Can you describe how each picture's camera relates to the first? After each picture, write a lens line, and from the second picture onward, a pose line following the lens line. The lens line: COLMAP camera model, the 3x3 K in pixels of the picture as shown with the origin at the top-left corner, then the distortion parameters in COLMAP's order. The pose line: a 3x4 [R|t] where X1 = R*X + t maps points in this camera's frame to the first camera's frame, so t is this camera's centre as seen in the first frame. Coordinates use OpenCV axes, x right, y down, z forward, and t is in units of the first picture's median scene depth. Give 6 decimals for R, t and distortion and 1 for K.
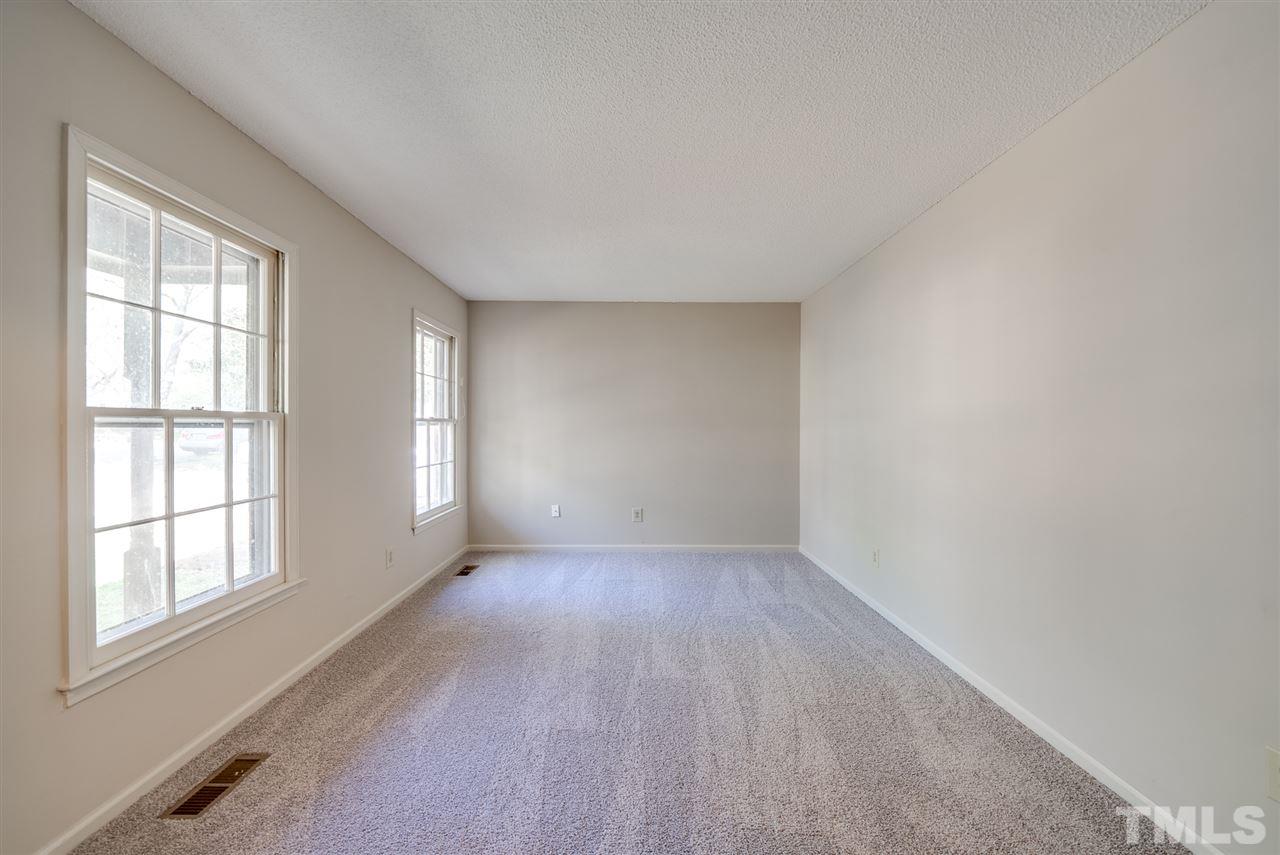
lens RADIAL K [[451.8, 0, 639.7], [0, 451.8, 428.1], [0, 0, 1]] dist [-0.007550, -0.000096]
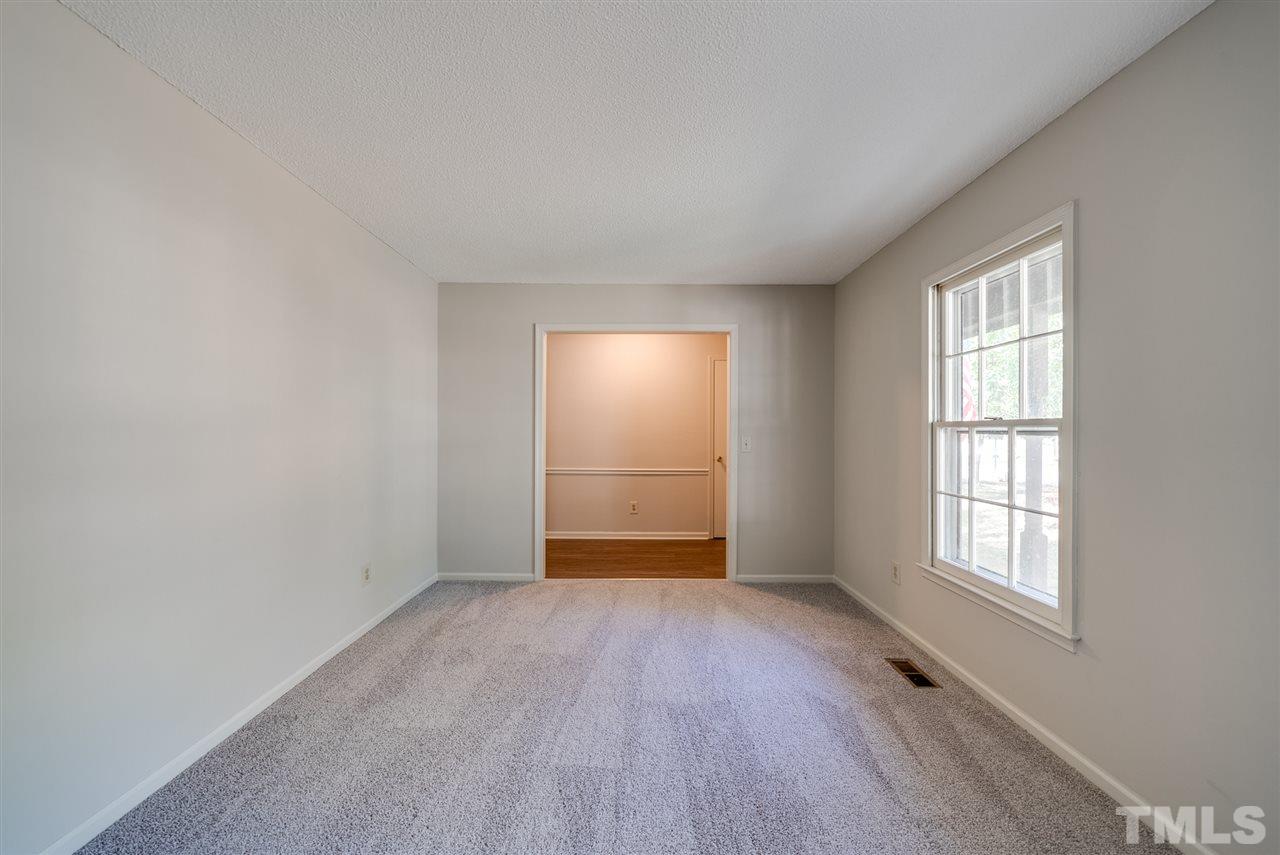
lens RADIAL K [[612.8, 0, 640.0], [0, 612.8, 427.5], [0, 0, 1]] dist [-0.001237, -0.000185]
pose [[-0.999961, -0.008061, 0.003483, -0.031311], [-0.008045, 0.999957, 0.004641, -0.019858], [-0.003520, 0.004613, -0.999983, 2.584198]]
